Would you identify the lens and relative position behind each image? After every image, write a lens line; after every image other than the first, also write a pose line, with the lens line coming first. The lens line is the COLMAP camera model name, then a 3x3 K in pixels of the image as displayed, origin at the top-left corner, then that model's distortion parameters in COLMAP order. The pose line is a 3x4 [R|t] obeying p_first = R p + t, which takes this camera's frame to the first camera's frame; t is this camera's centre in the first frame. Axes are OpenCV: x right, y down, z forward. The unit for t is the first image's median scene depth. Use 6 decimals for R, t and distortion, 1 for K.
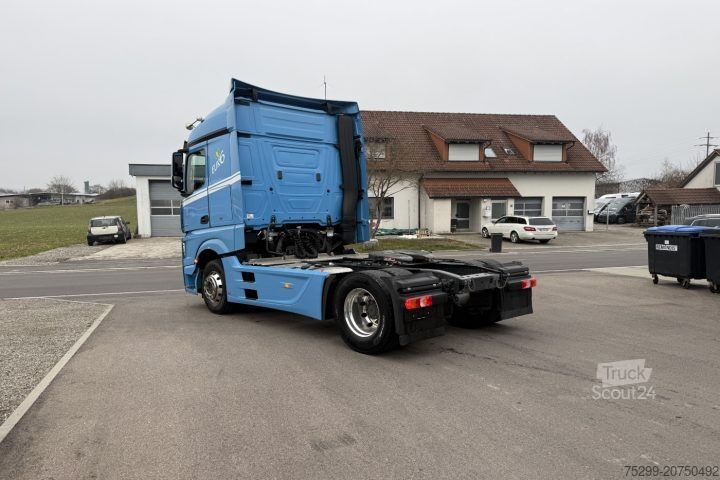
lens RADIAL K [[505.6, 0, 351.6], [0, 505.6, 247.1], [0, 0, 1]] dist [0.004551, -0.000489]
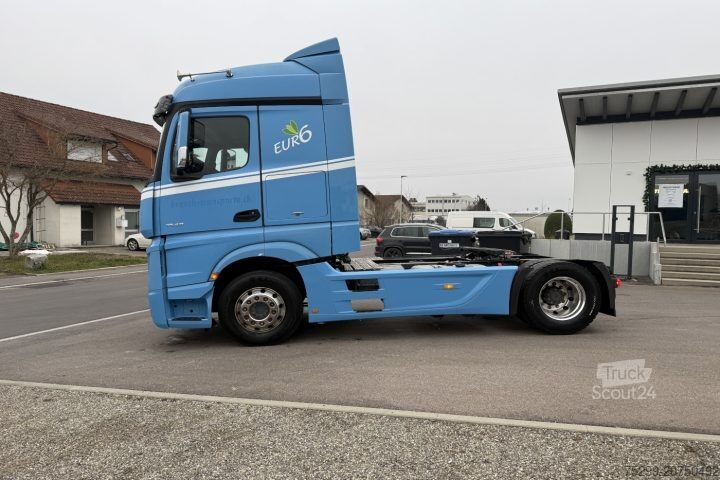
lens RADIAL K [[512.4, 0, 364.6], [0, 512.4, 247.3], [0, 0, 1]] dist [-0.004307, 0.000088]
pose [[0.580857, -0.024179, 0.813646, -0.736458], [0.047702, 0.998852, -0.004371, 0.000764], [-0.812606, 0.041352, 0.581344, 0.426697]]
